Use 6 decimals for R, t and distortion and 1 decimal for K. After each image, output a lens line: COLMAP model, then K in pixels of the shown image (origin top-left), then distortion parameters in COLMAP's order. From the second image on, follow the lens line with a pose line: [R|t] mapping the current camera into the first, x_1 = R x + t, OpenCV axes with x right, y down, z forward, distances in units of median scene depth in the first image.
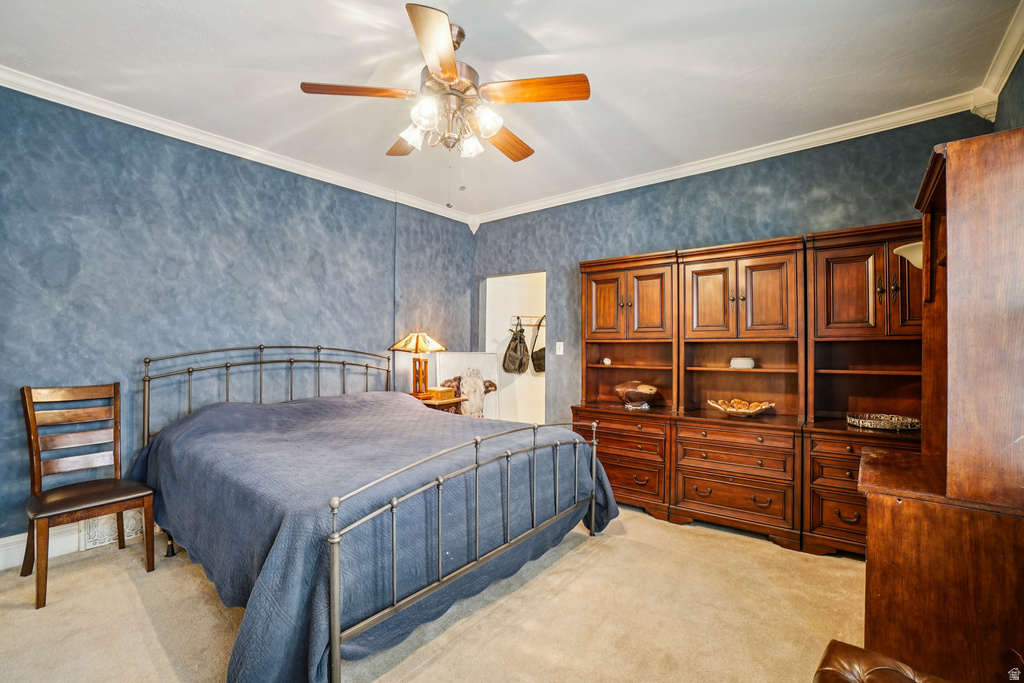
lens RADIAL K [[460.7, 0, 507.1], [0, 460.7, 340.0], [0, 0, 1]] dist [-0.040339, 0.013025]
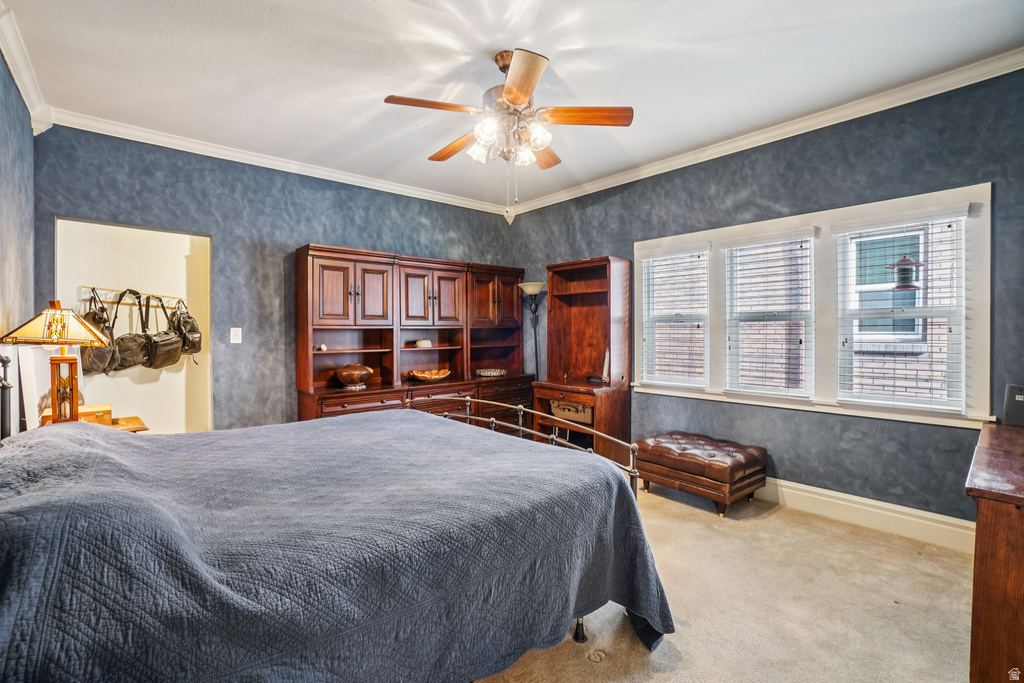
lens RADIAL K [[473.9, 0, 504.6], [0, 473.9, 337.1], [0, 0, 1]] dist [-0.003805, 0.000443]
pose [[0.179716, -0.002774, 0.983715, -0.677448], [-0.001935, 0.999993, 0.003173, 0.018758], [-0.983717, -0.002474, 0.179710, 0.399065]]
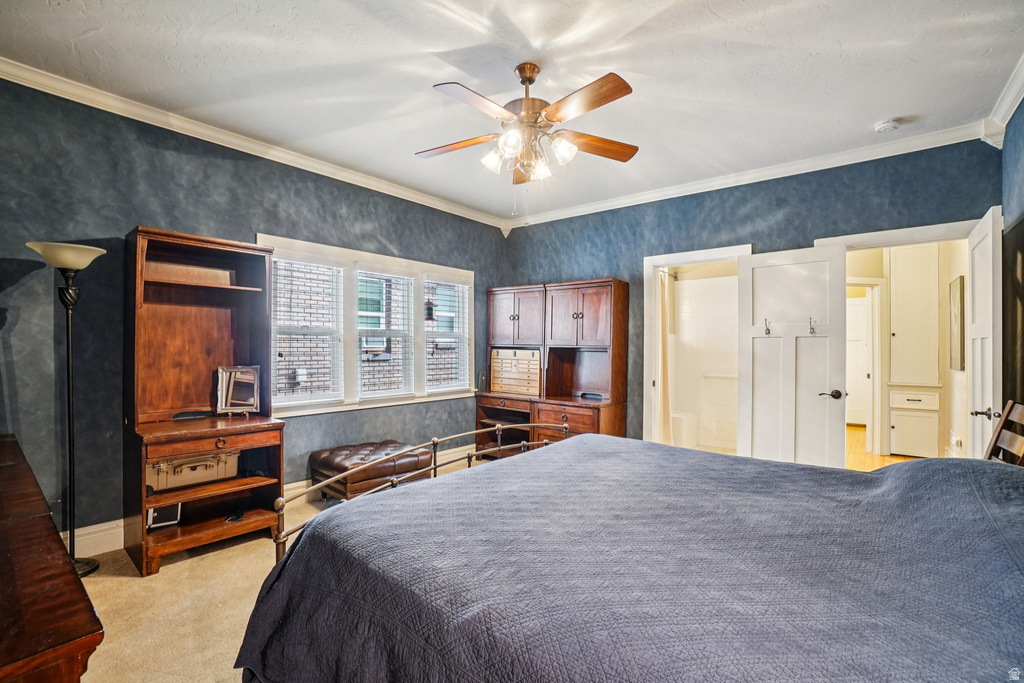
lens RADIAL K [[460.7, 0, 507.0], [0, 460.7, 344.6], [0, 0, 1]] dist [-0.040339, 0.013025]
pose [[-0.999711, -0.000175, 0.024056, 0.452986], [-0.000290, 0.999988, -0.004792, 0.007871], [-0.024055, -0.004798, -0.999699, 1.657447]]
